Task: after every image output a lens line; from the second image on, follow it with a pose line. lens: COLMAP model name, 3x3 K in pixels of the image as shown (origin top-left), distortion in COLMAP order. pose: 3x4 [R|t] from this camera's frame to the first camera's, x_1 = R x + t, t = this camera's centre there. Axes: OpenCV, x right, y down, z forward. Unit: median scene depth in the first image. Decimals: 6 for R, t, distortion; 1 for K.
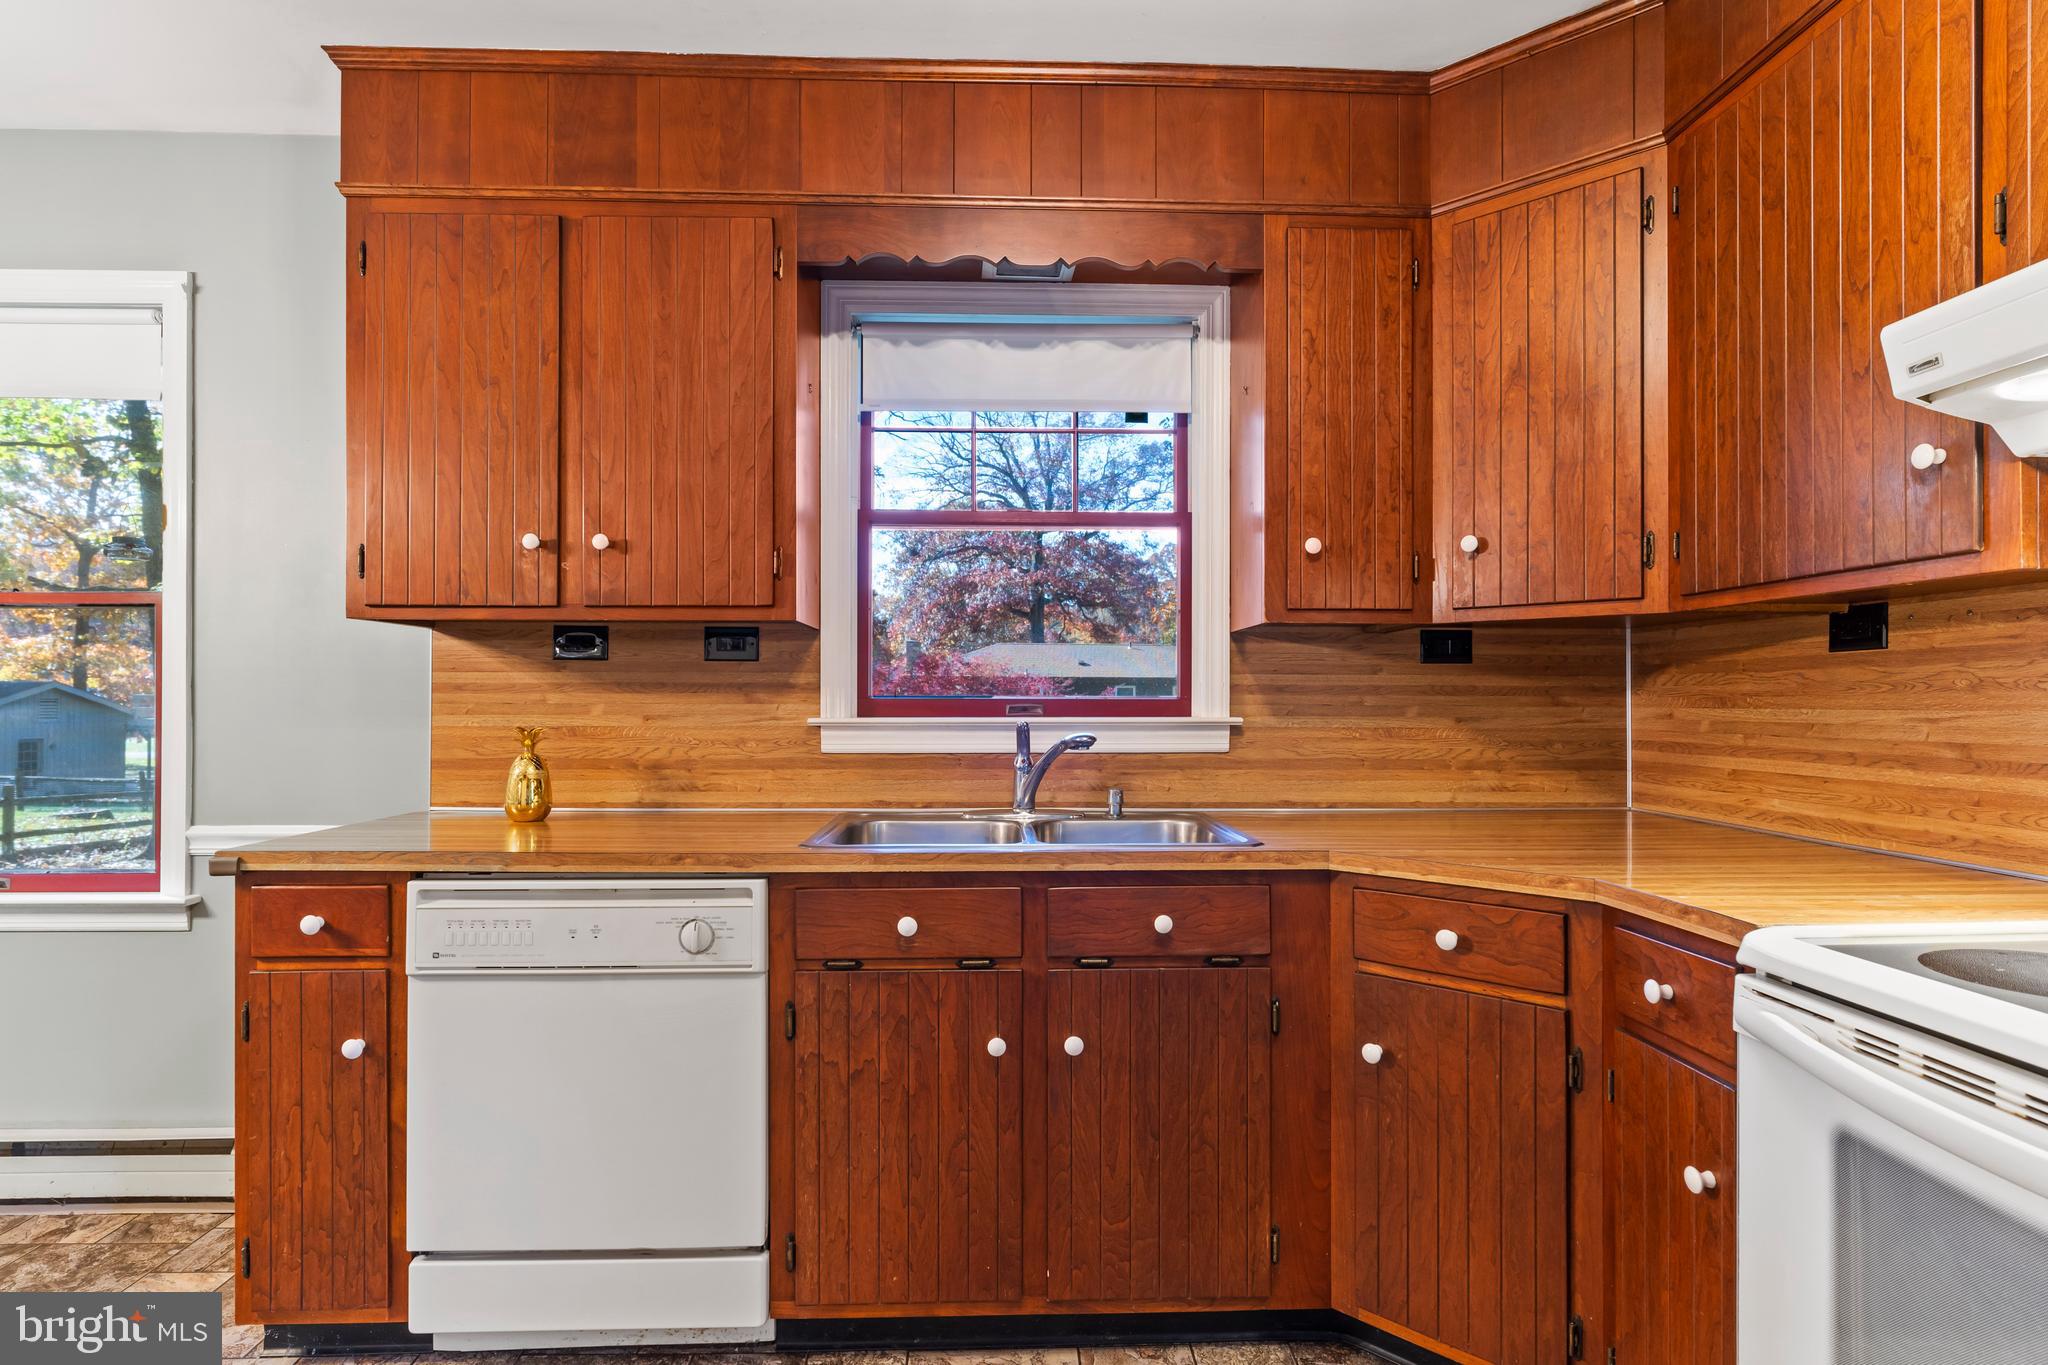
lens RADIAL K [[1063.3, 0, 1019.2], [0, 1063.3, 697.1], [0, 0, 1]] dist [-0.010570, 0.002702]
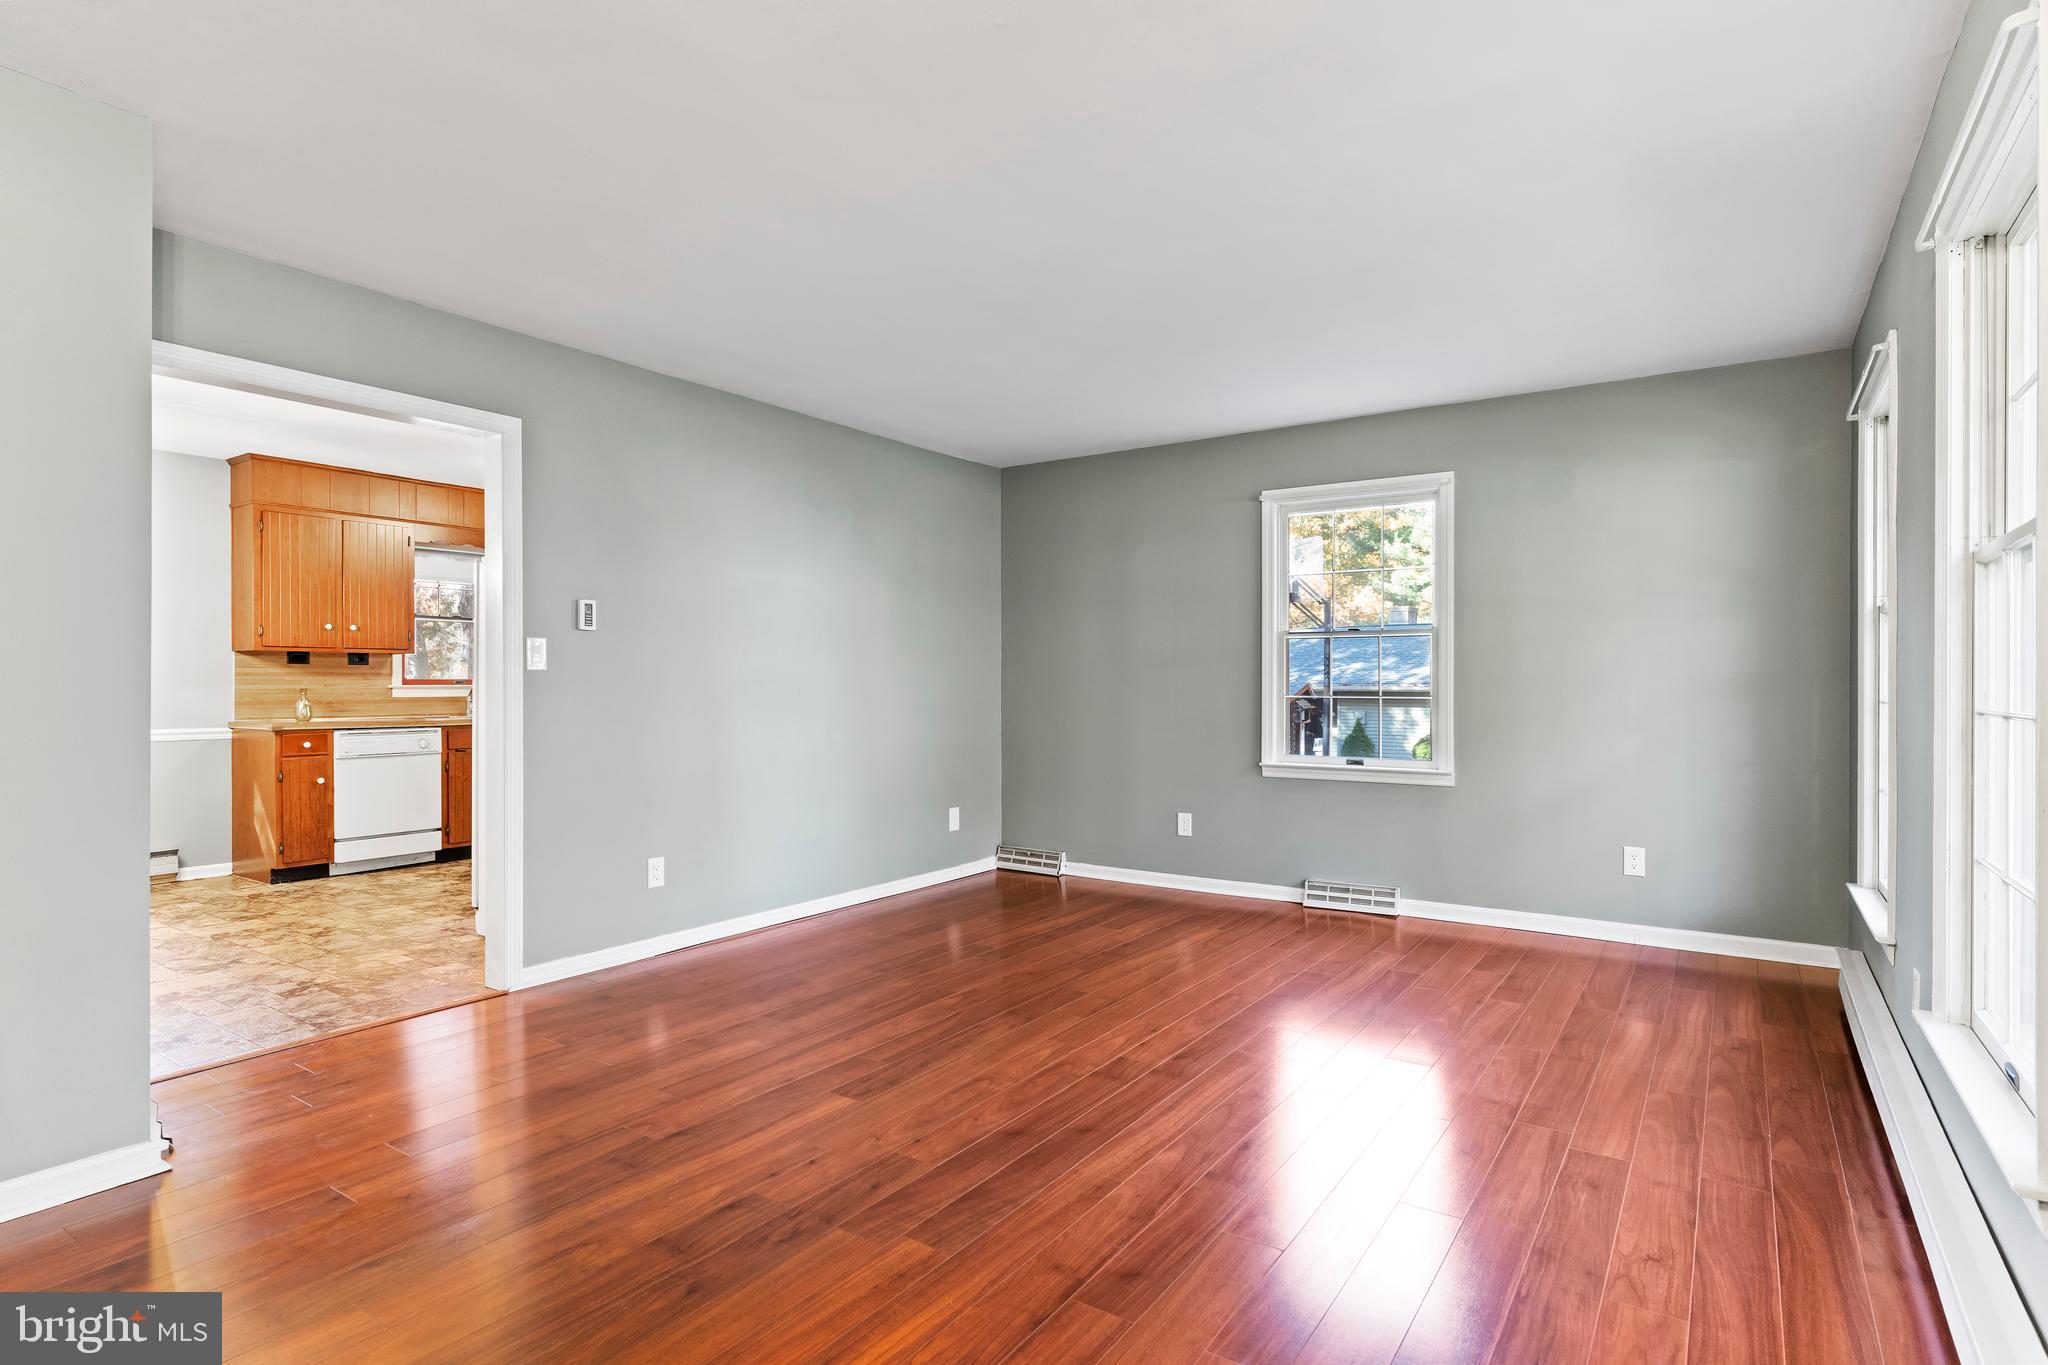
lens RADIAL K [[1063.3, 0, 1006.6], [0, 1063.3, 687.7], [0, 0, 1]] dist [-0.010570, 0.002702]
pose [[0.598703, -0.004817, 0.800956, -1.705367], [-0.000062, 0.999982, 0.006060, 0.010061], [-0.800971, -0.003678, 0.598692, -2.349662]]
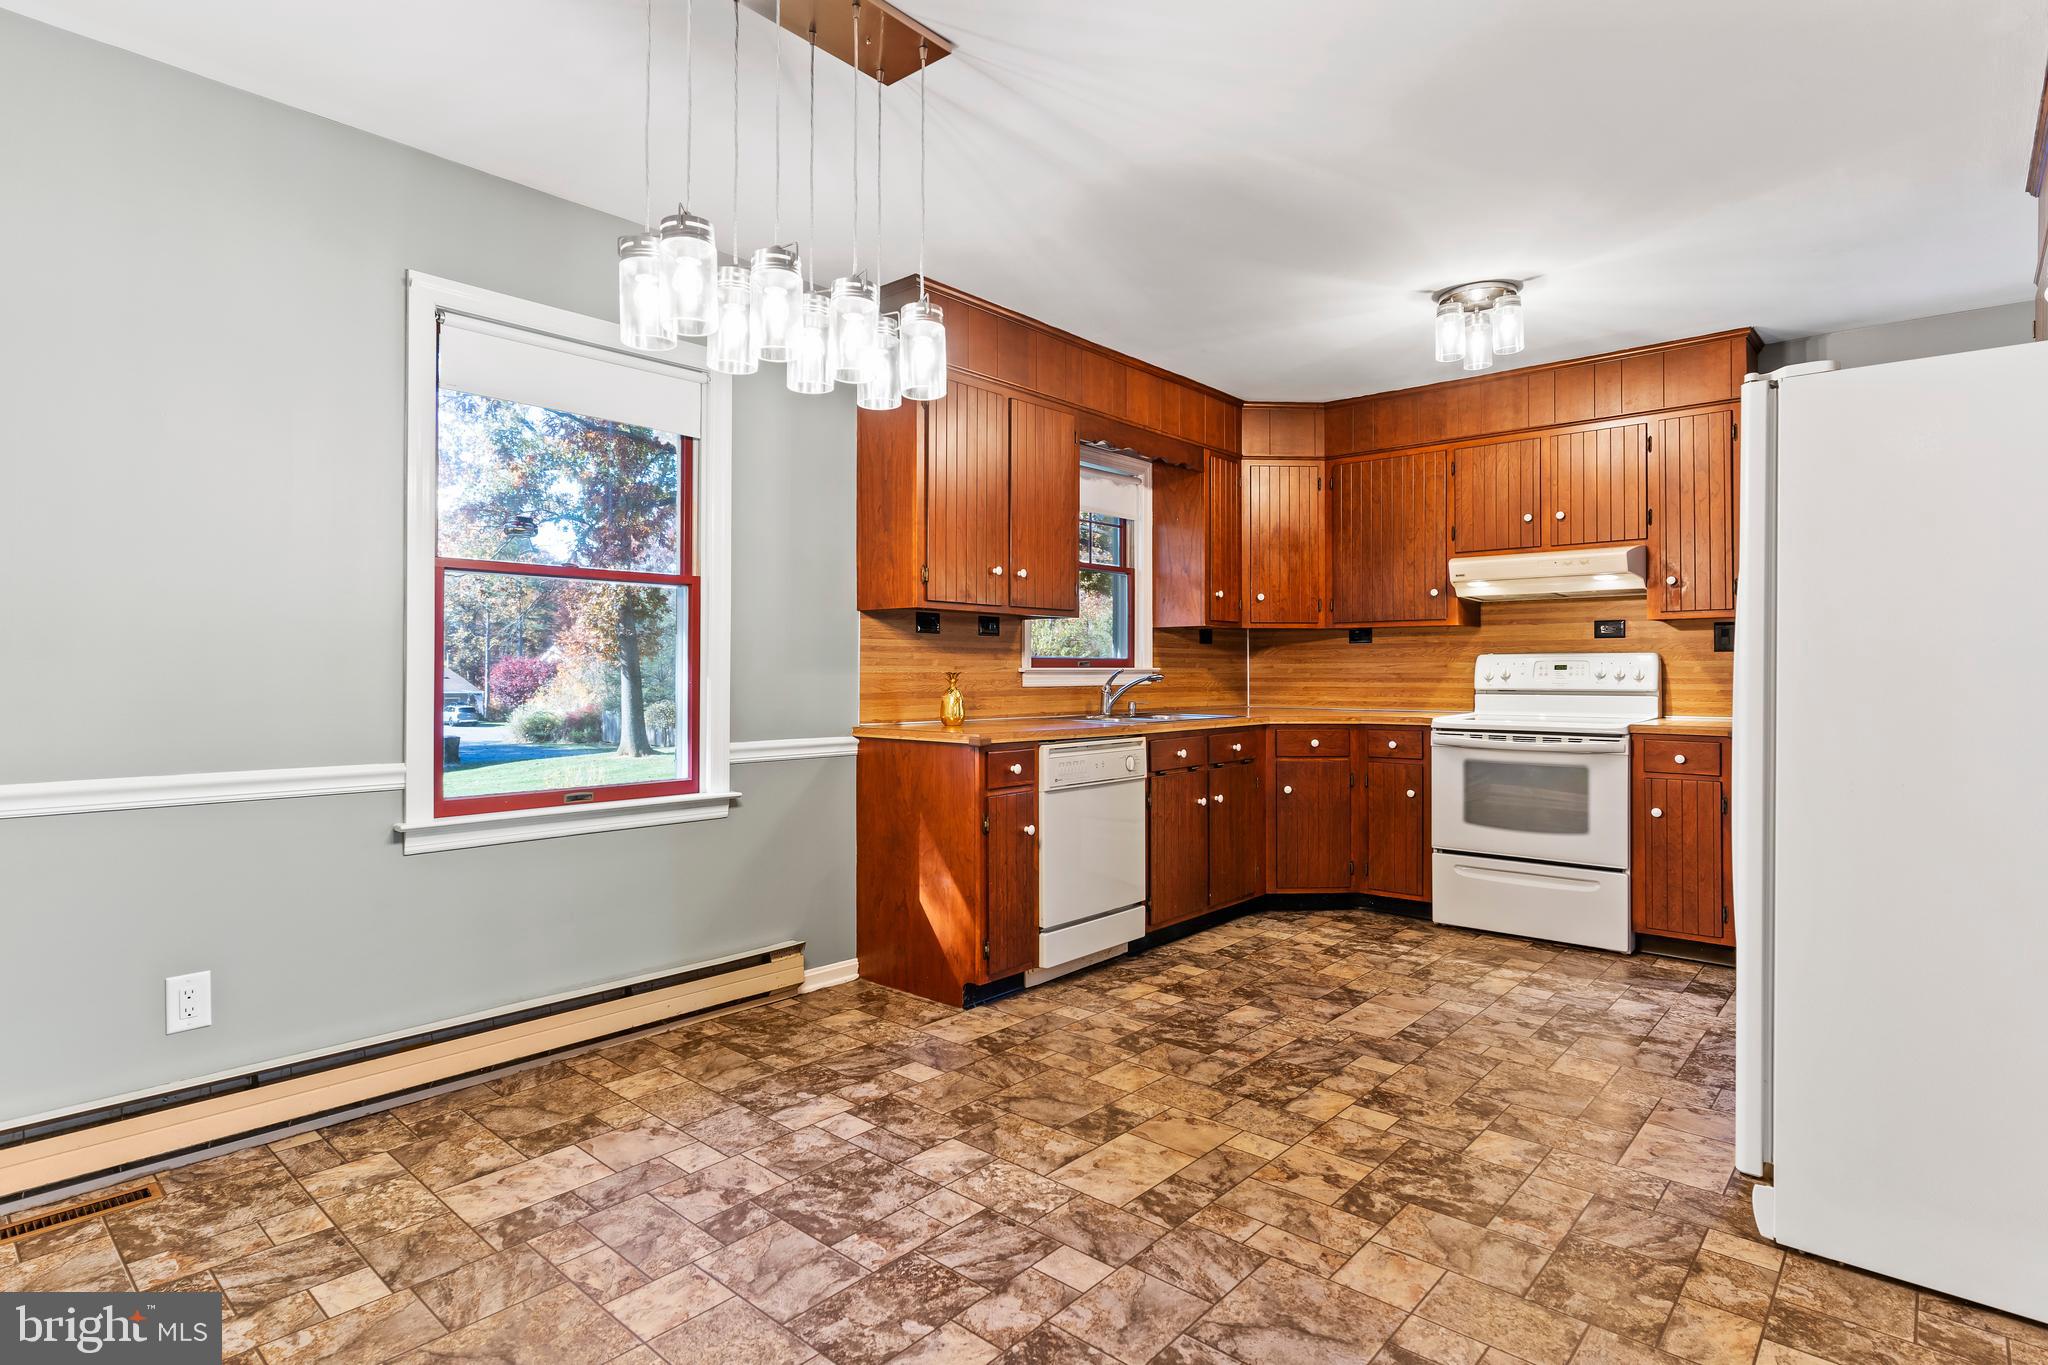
lens RADIAL K [[1063.3, 0, 1009.6], [0, 1063.3, 675.4], [0, 0, 1]] dist [-0.010570, 0.002702]
pose [[0.687035, -0.004295, 0.726612, -1.766316], [-0.002682, 0.999961, 0.008447, 0.019945], [-0.726620, -0.007752, 0.686996, -0.287353]]
